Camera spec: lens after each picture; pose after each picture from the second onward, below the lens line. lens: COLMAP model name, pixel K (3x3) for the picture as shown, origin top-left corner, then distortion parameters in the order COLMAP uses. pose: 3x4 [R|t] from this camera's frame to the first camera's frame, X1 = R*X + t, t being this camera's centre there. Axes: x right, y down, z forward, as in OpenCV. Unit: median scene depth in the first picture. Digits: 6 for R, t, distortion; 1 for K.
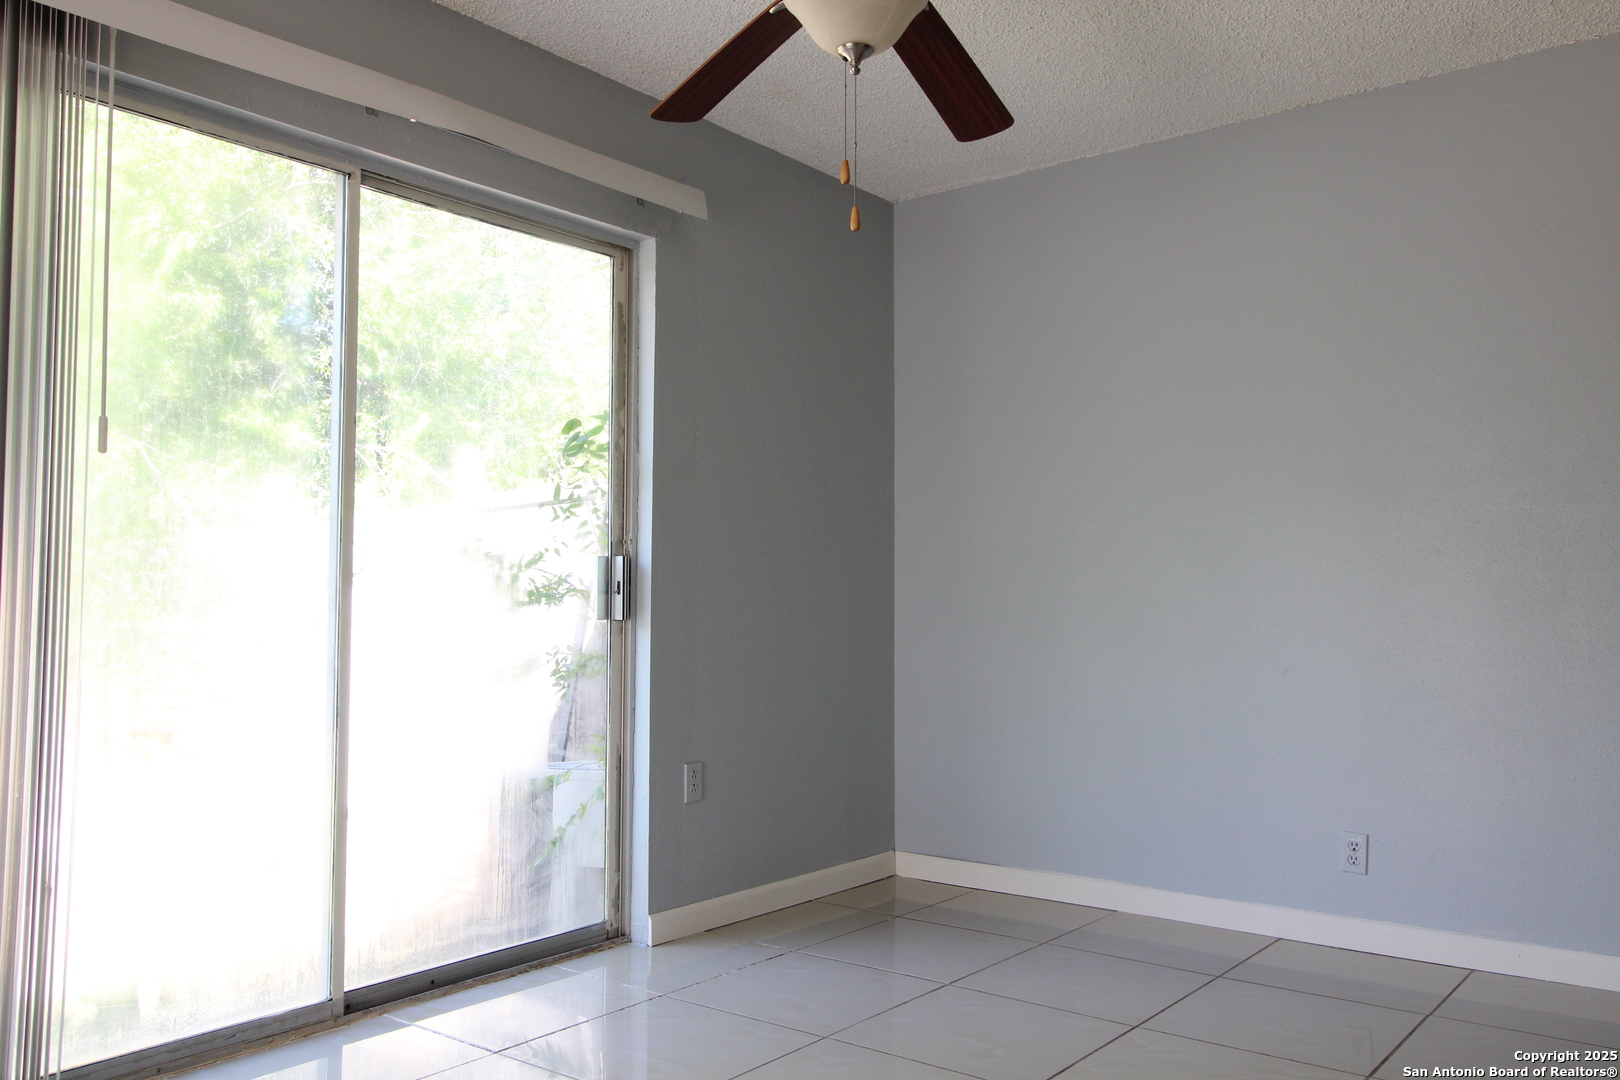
lens RADIAL K [[1274.0, 0, 826.8], [0, 1274.0, 537.5], [0, 0, 1]] dist [0.013631, -0.008568]
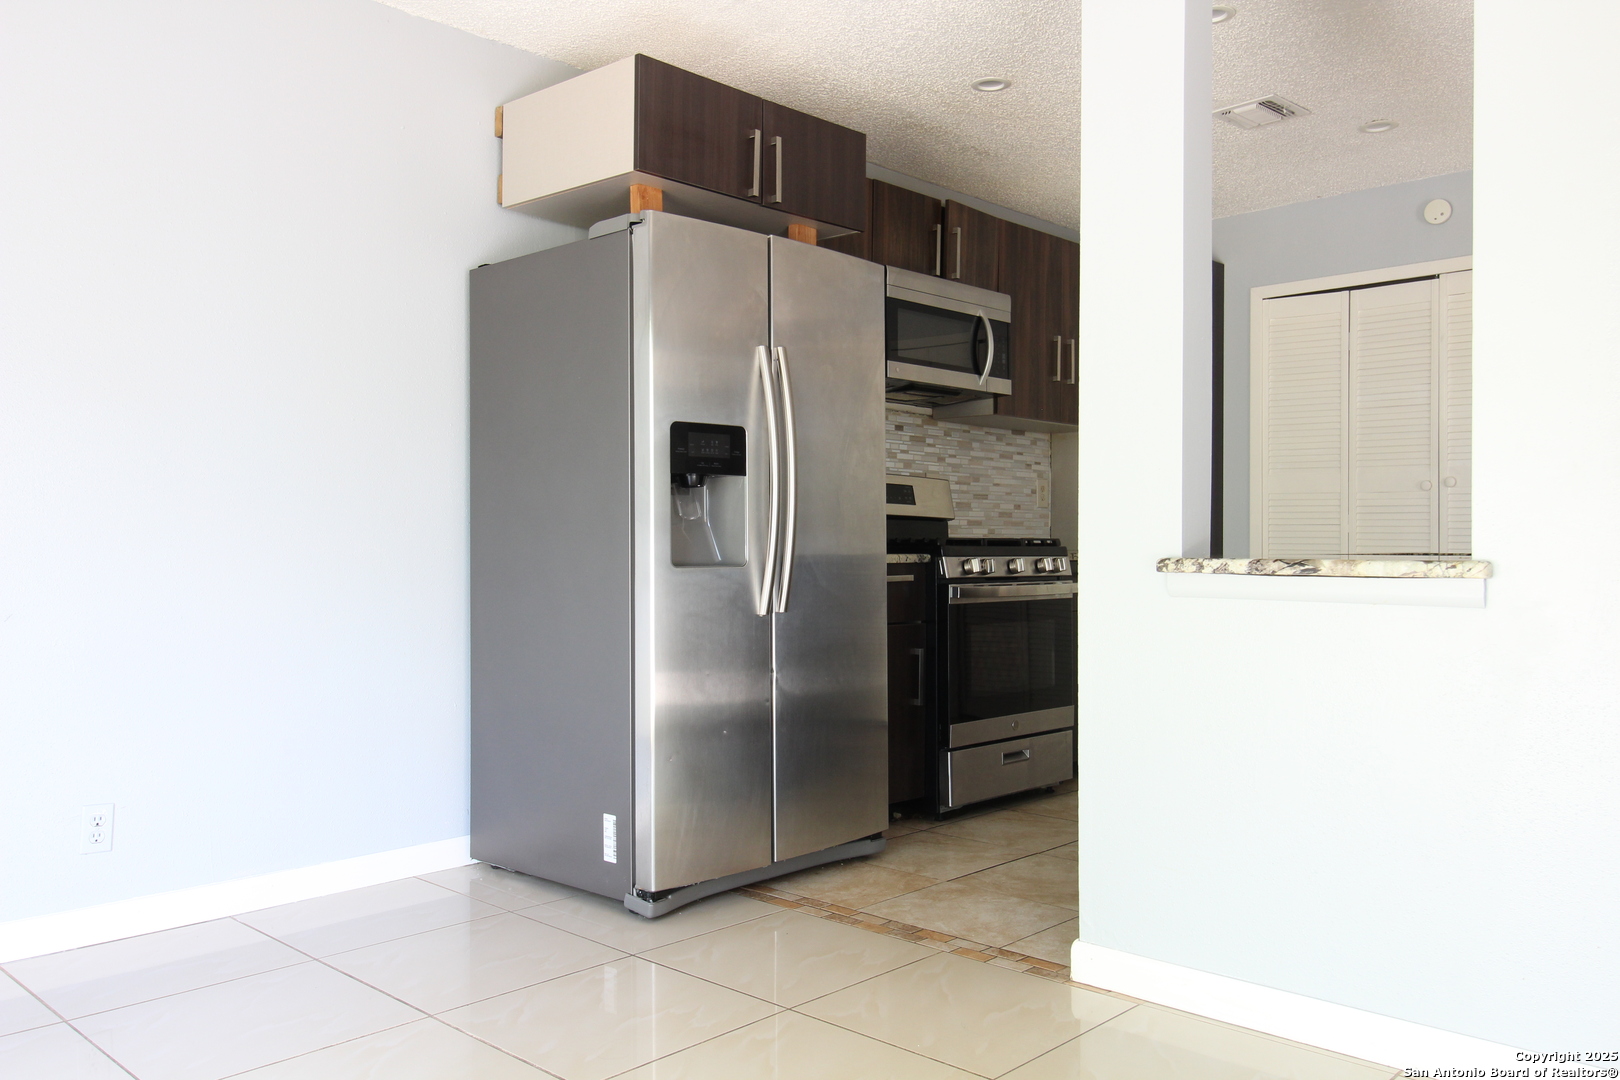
lens RADIAL K [[1274.0, 0, 826.8], [0, 1274.0, 537.5], [0, 0, 1]] dist [0.013631, -0.008568]
pose [[0.094979, 0.002611, 0.995476, -0.374187], [-0.053909, 0.998543, 0.002525, 0.028365], [-0.994019, -0.053905, 0.094981, 0.455501]]
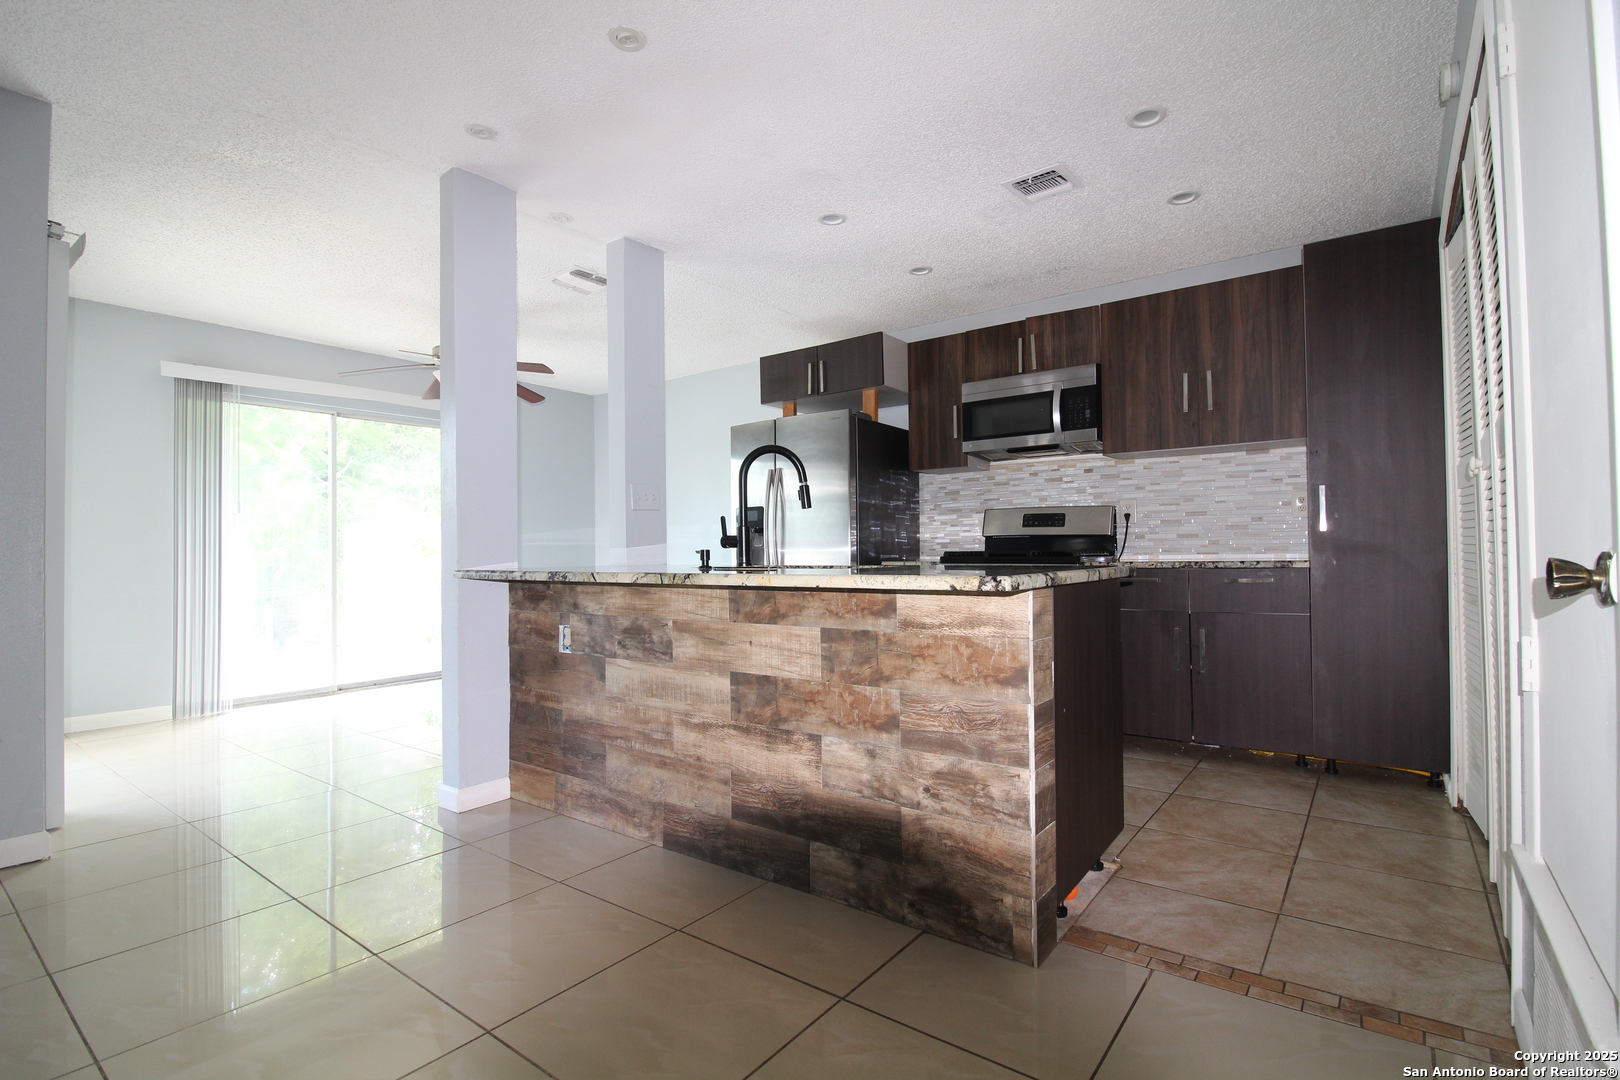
lens RADIAL K [[749.0, 0, 825.2], [0, 749.0, 539.0], [0, 0, 1]] dist [0.000810, -0.013418]
pose [[0.999666, -0.012054, 0.022866, 0.612995], [0.011200, 0.999247, 0.037139, -0.036564], [-0.023297, -0.036870, 0.999048, -0.654373]]
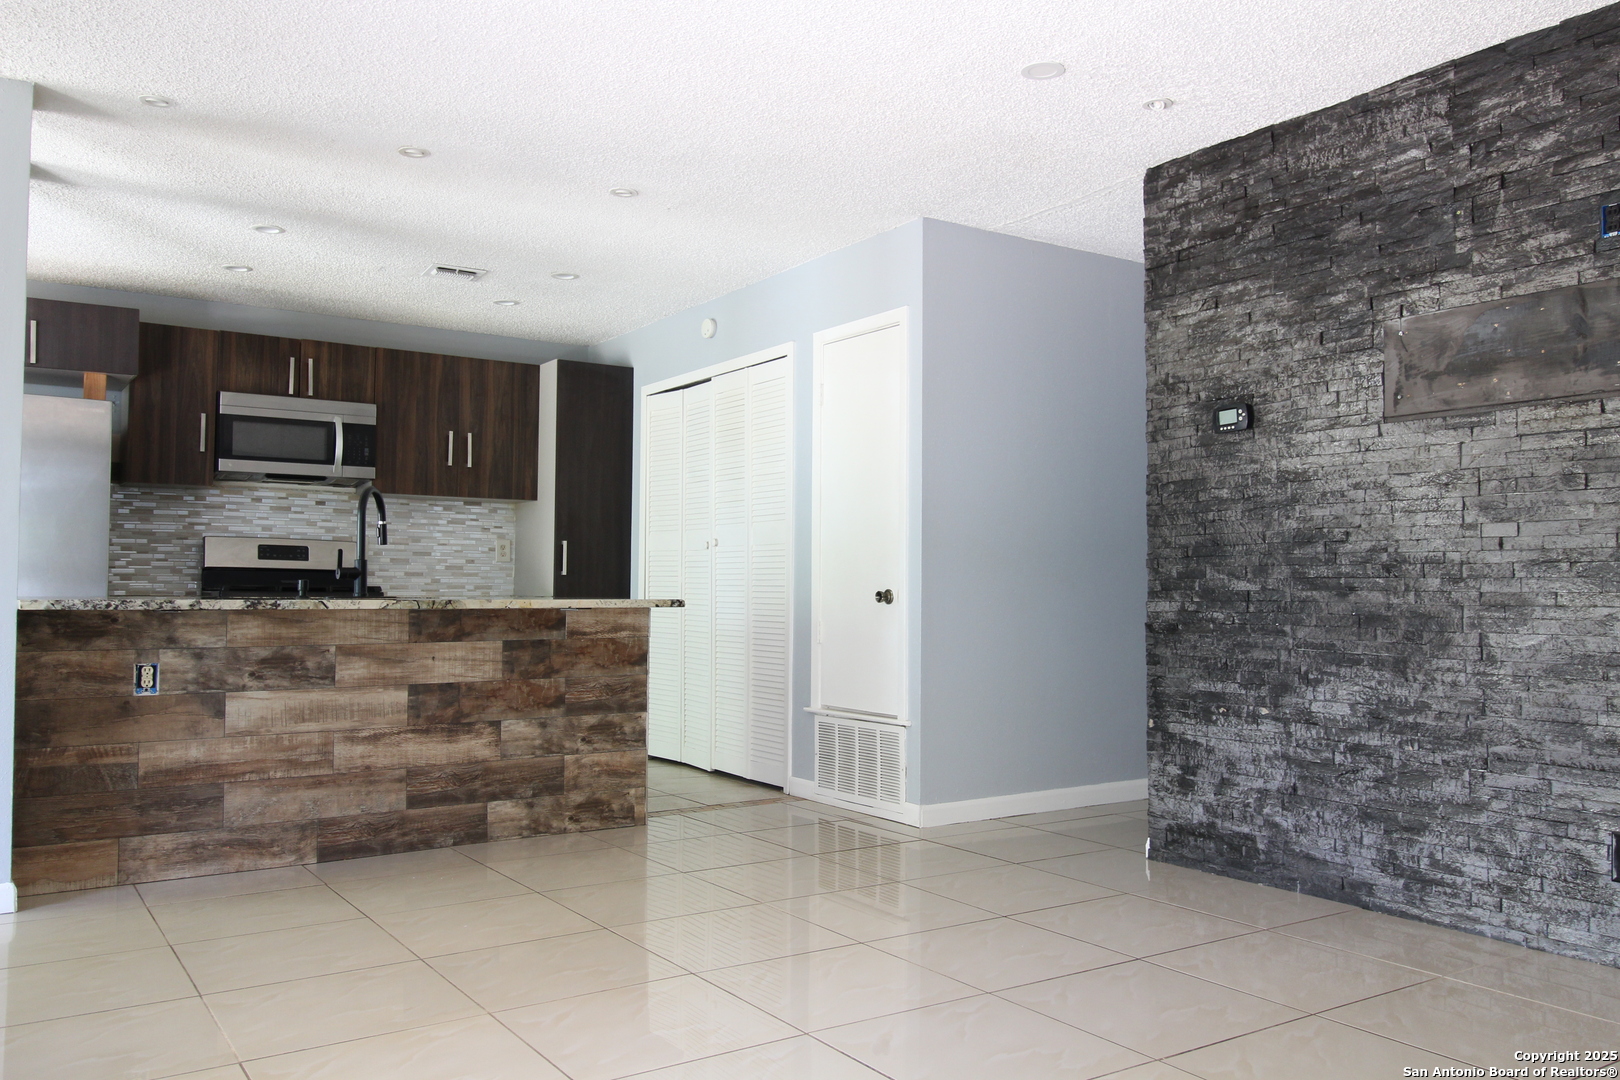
lens RADIAL K [[1274.0, 0, 826.8], [0, 1274.0, 537.5], [0, 0, 1]] dist [0.013631, -0.008568]
pose [[0.310903, 0.038857, 0.949647, -0.531249], [-0.056469, 0.998154, -0.022355, -0.043665], [-0.948763, -0.046676, 0.312524, -0.809838]]
